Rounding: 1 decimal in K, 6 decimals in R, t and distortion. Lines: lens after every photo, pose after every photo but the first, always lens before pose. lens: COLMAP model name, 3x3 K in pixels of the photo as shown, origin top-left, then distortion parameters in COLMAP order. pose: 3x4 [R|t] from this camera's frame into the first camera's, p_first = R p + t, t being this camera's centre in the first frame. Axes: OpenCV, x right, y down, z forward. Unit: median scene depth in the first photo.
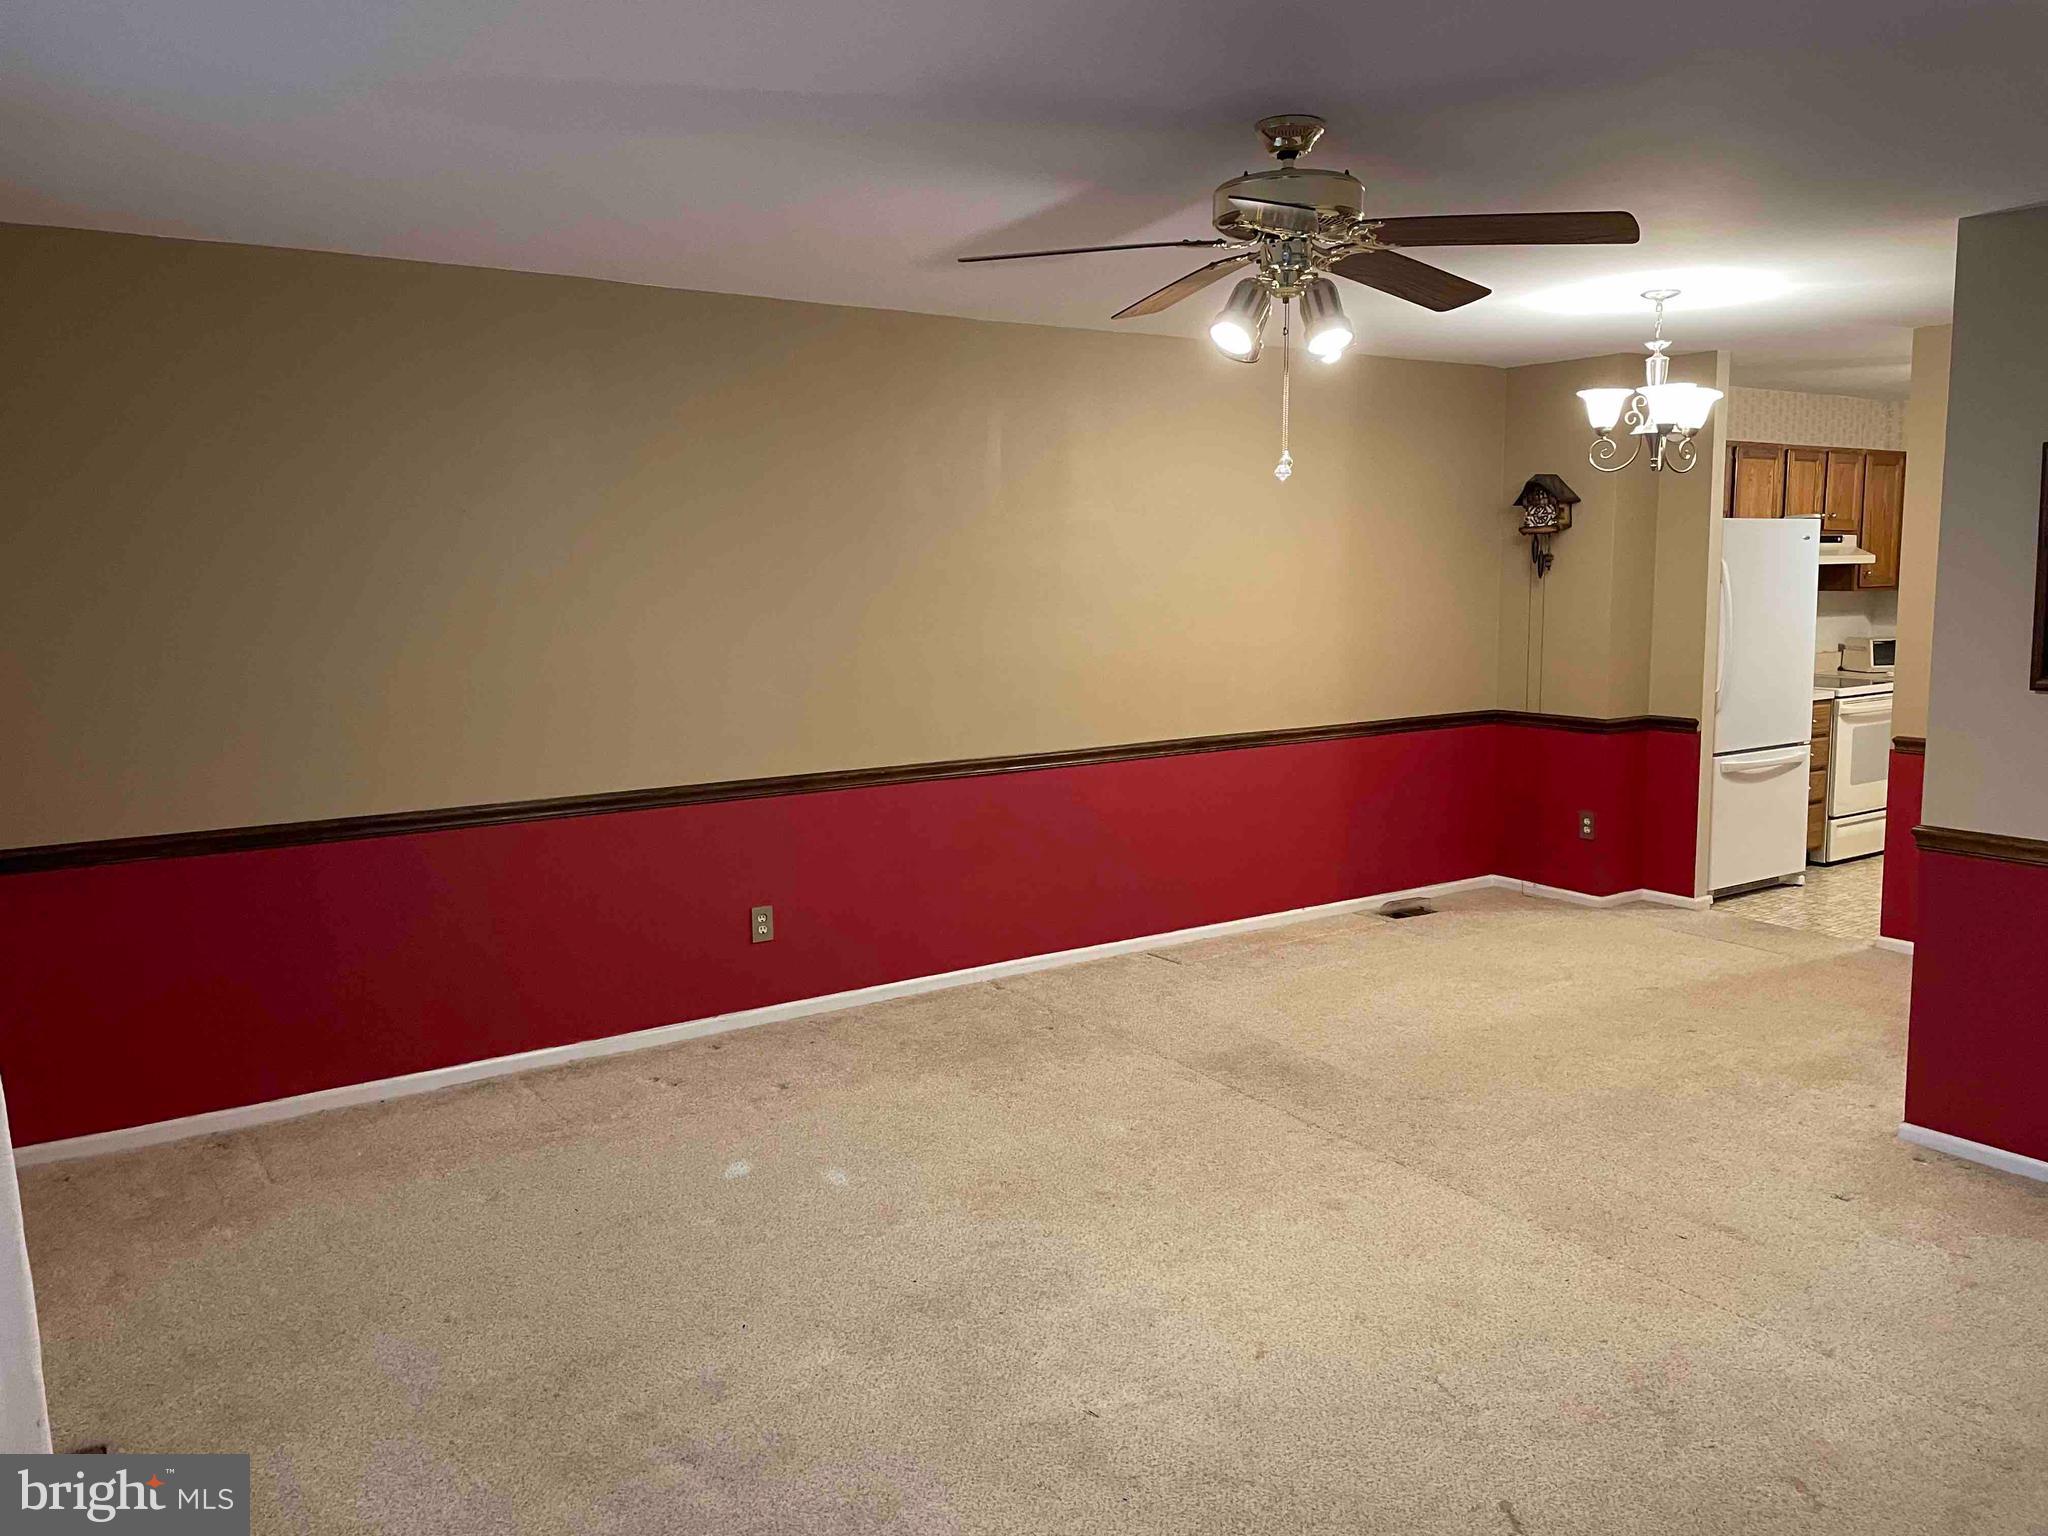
lens RADIAL K [[1543.2, 0, 1023.2], [0, 1543.2, 749.2], [0, 0, 1]] dist [0.066124, -0.085012]
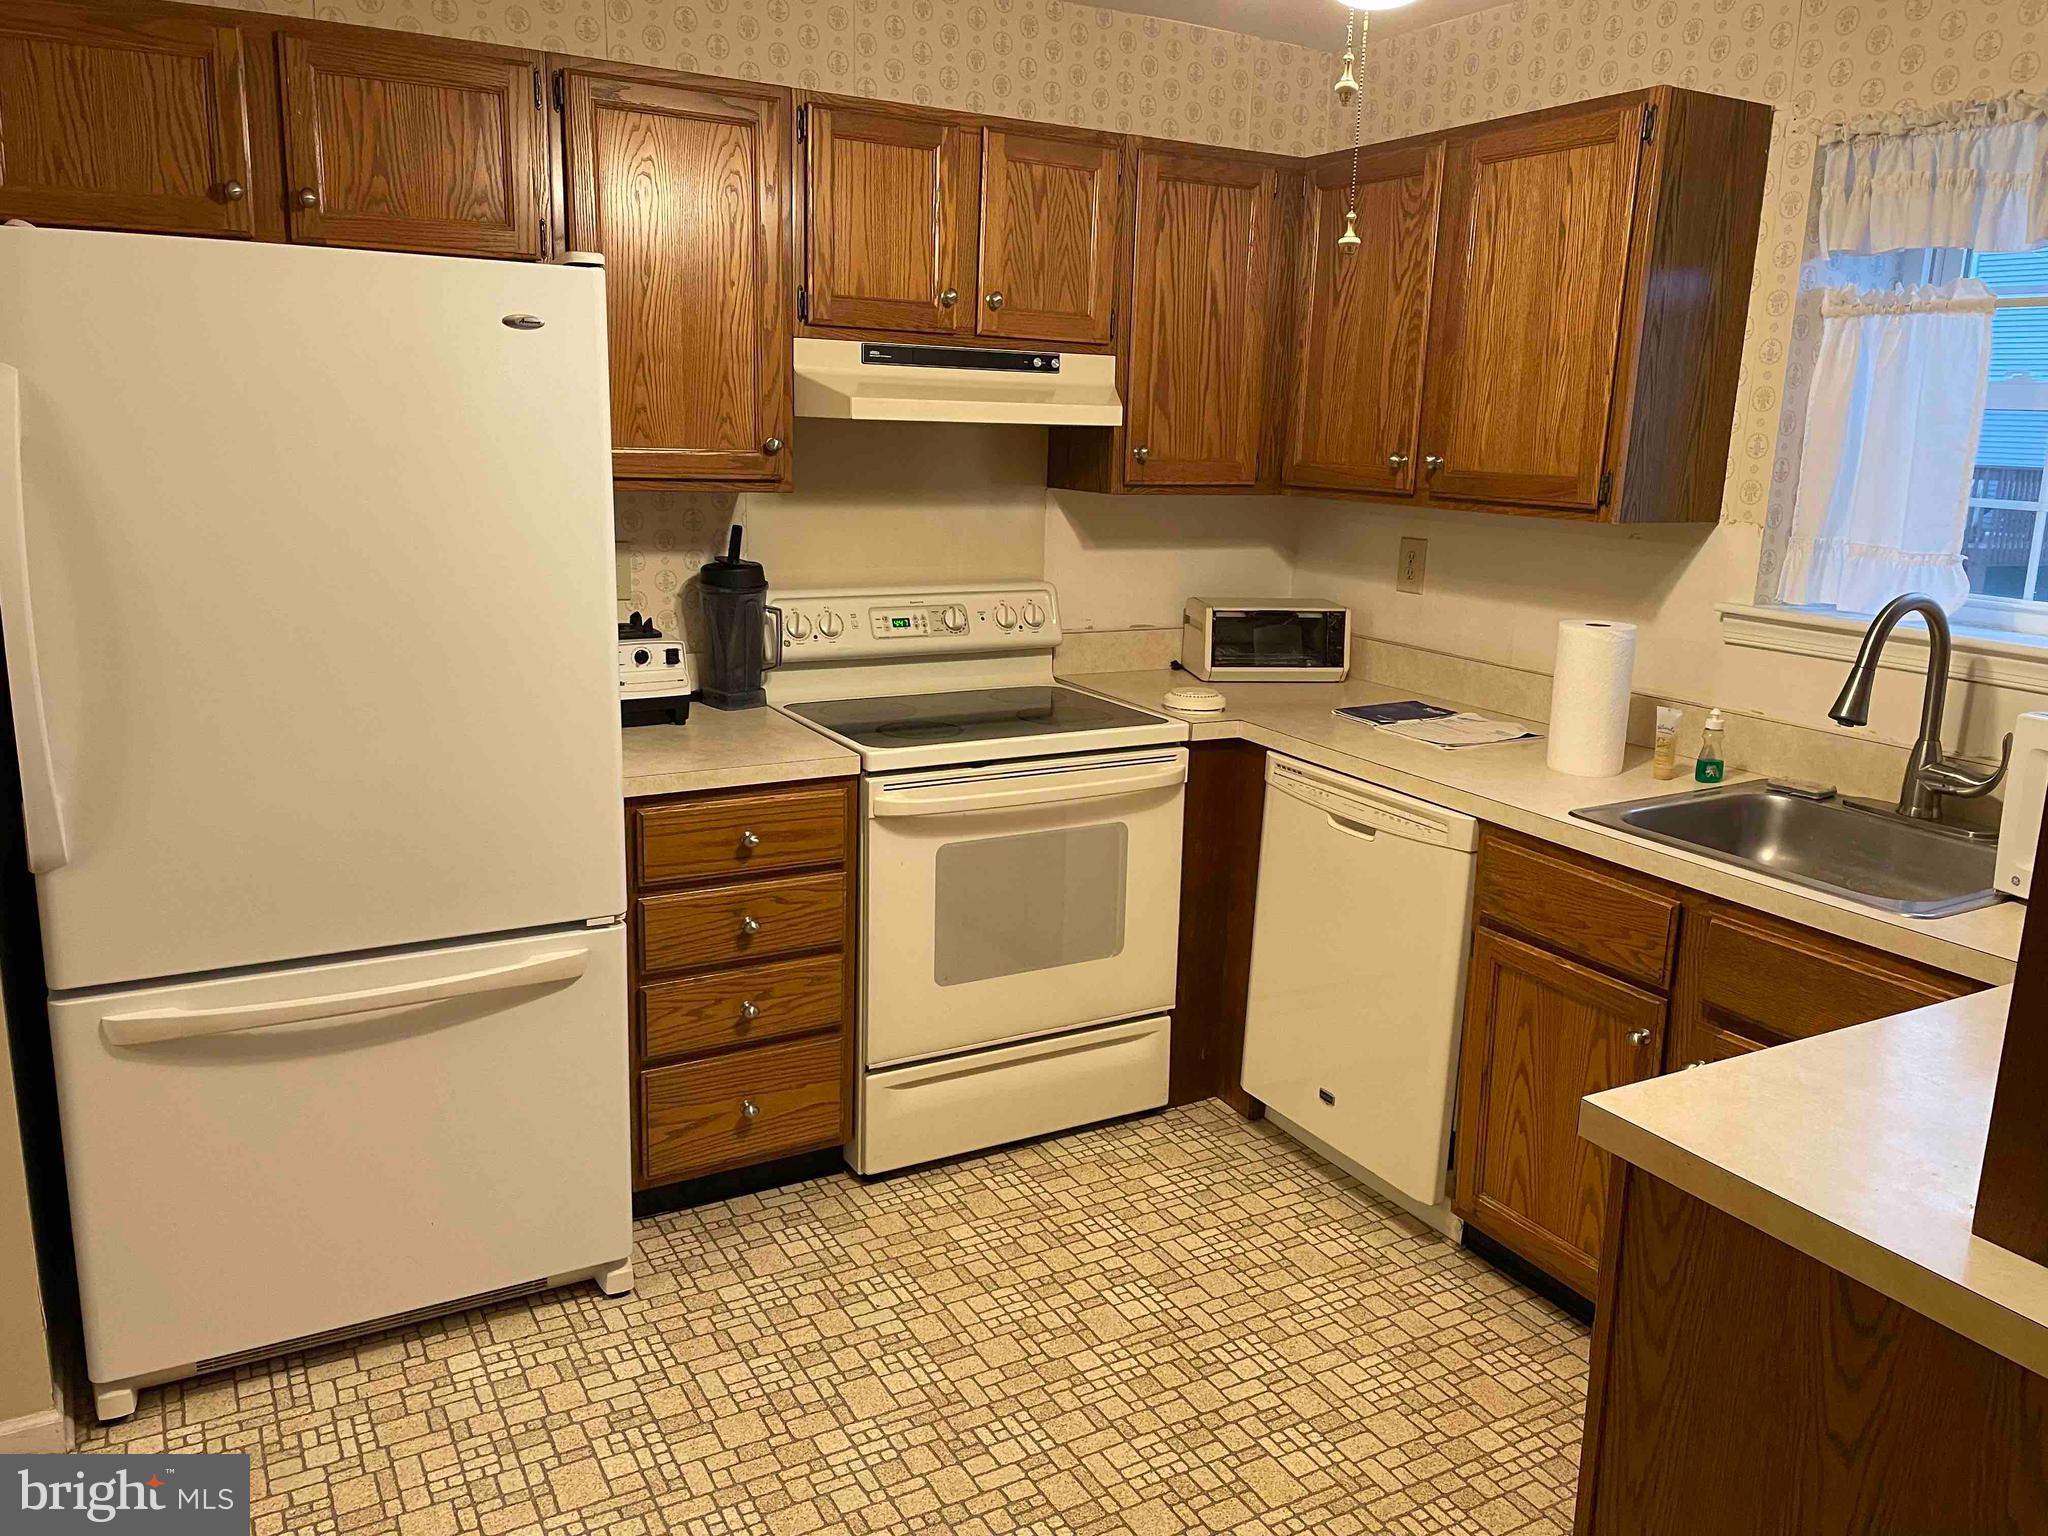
lens RADIAL K [[1543.2, 0, 1021.9], [0, 1543.2, 747.0], [0, 0, 1]] dist [0.066124, -0.085012]
pose [[0.995310, 0.055933, -0.078925, 0.675871], [-0.048894, 0.994878, 0.088467, -0.085761], [0.083469, -0.084193, 0.992947, 0.719741]]
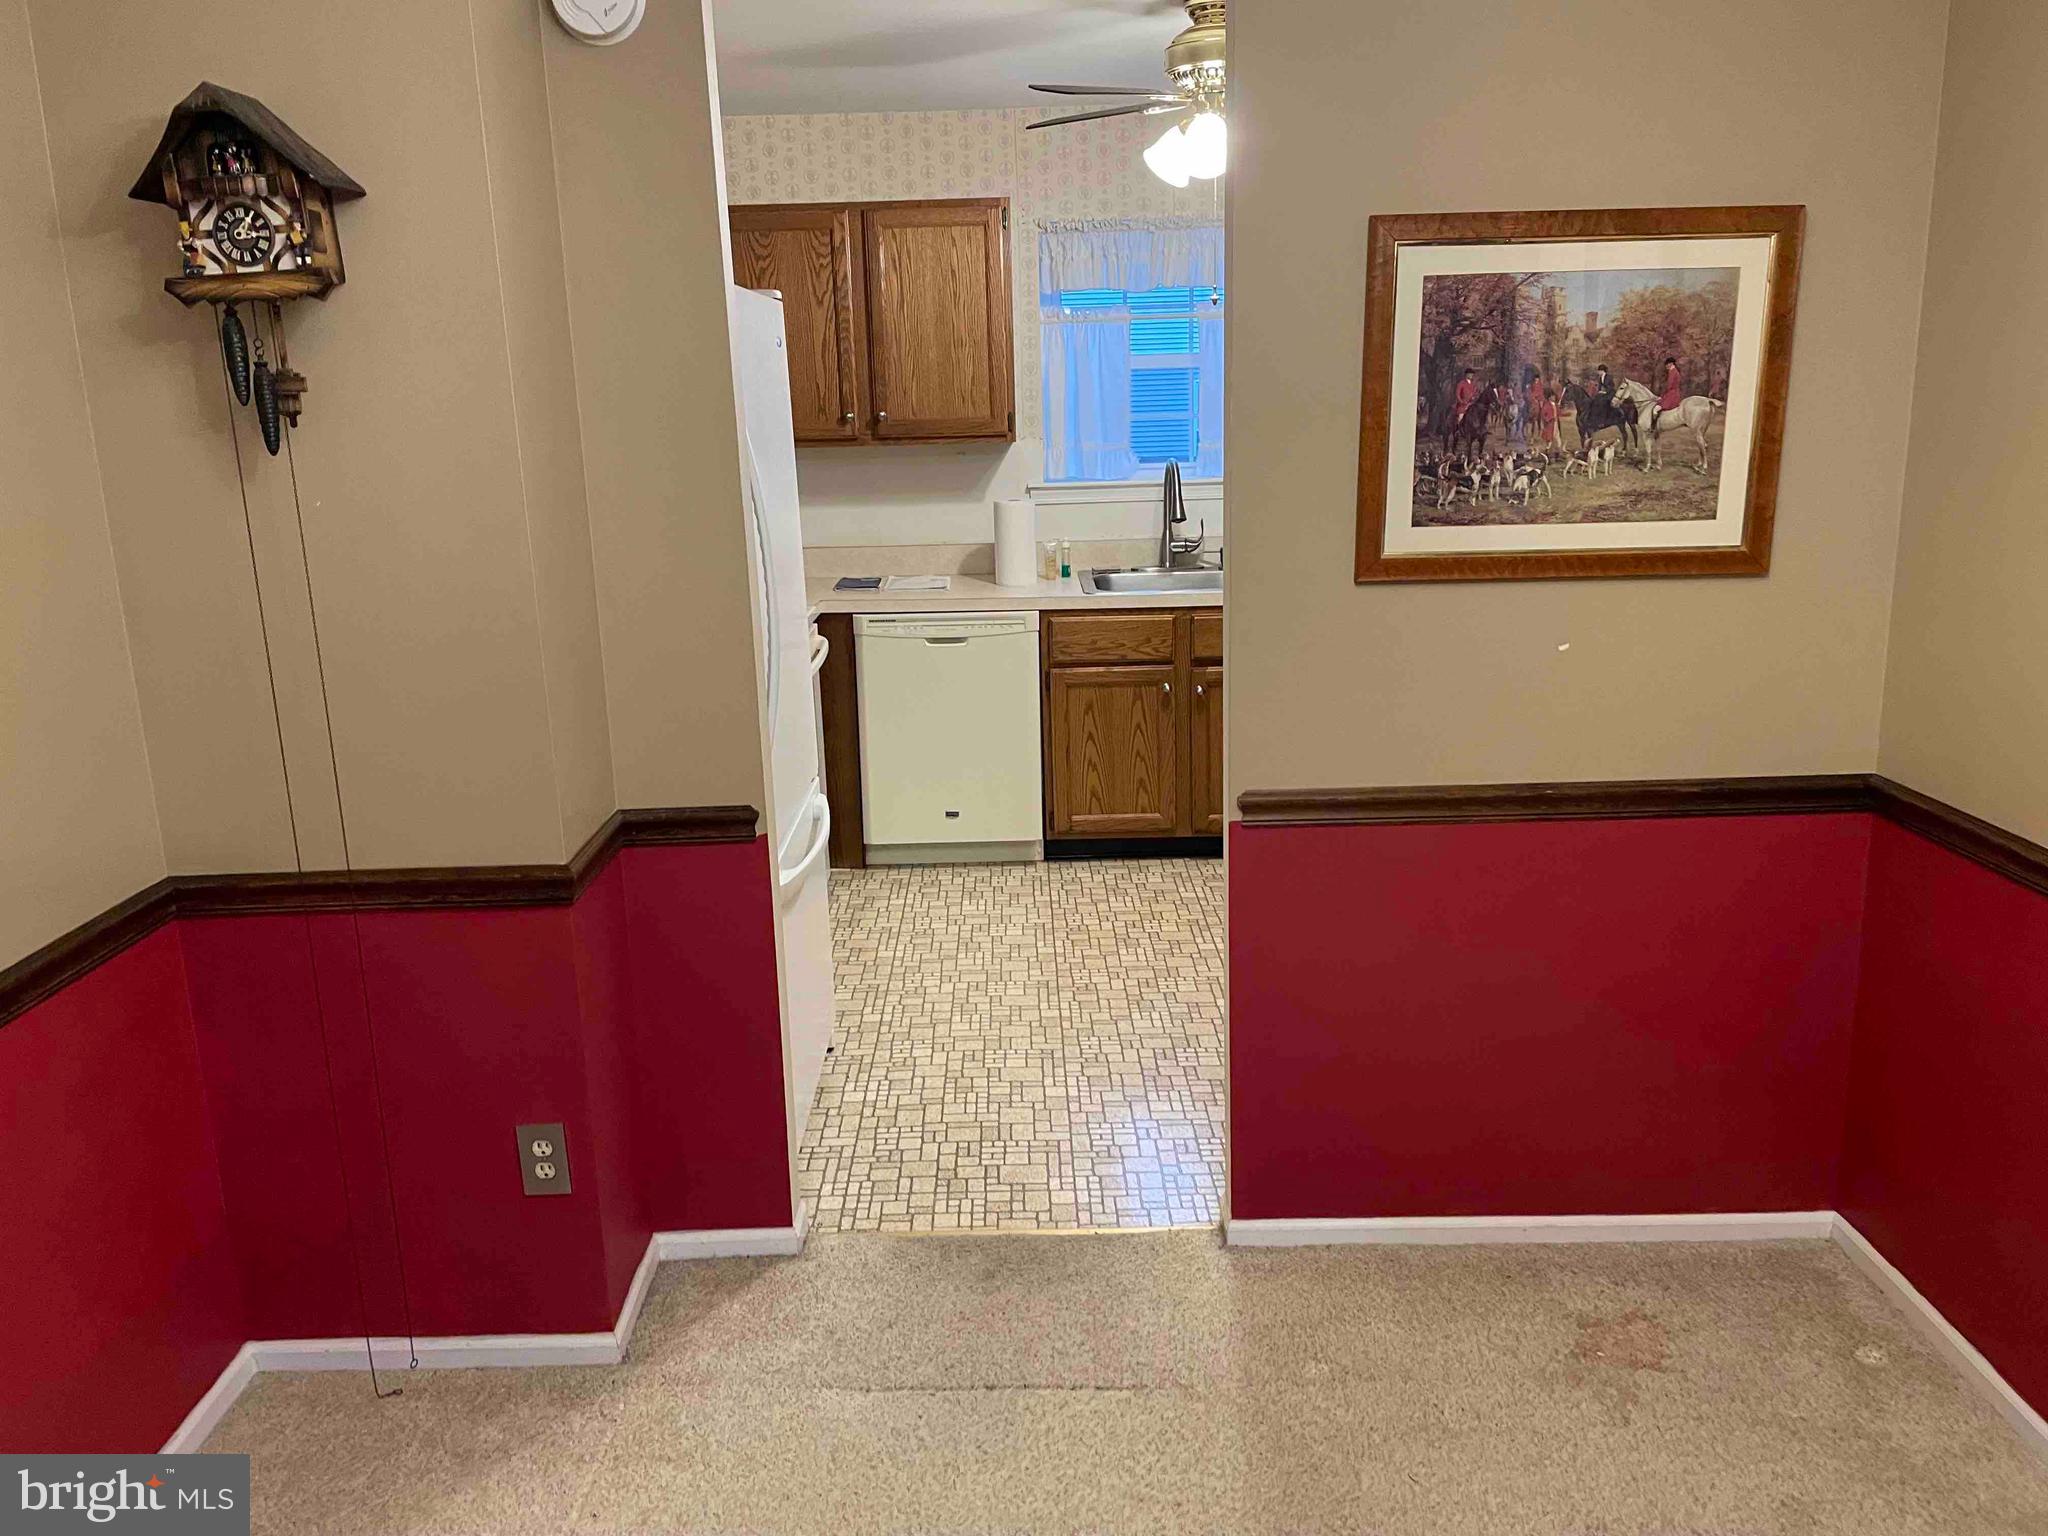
lens RADIAL K [[1543.2, 0, 1010.0], [0, 1543.2, 764.7], [0, 0, 1]] dist [0.066124, -0.085012]
pose [[0.569323, -0.202307, 0.796833, 0.163505], [0.124414, 0.979288, 0.159738, -0.083274], [-0.812646, 0.008195, 0.582701, 0.723760]]
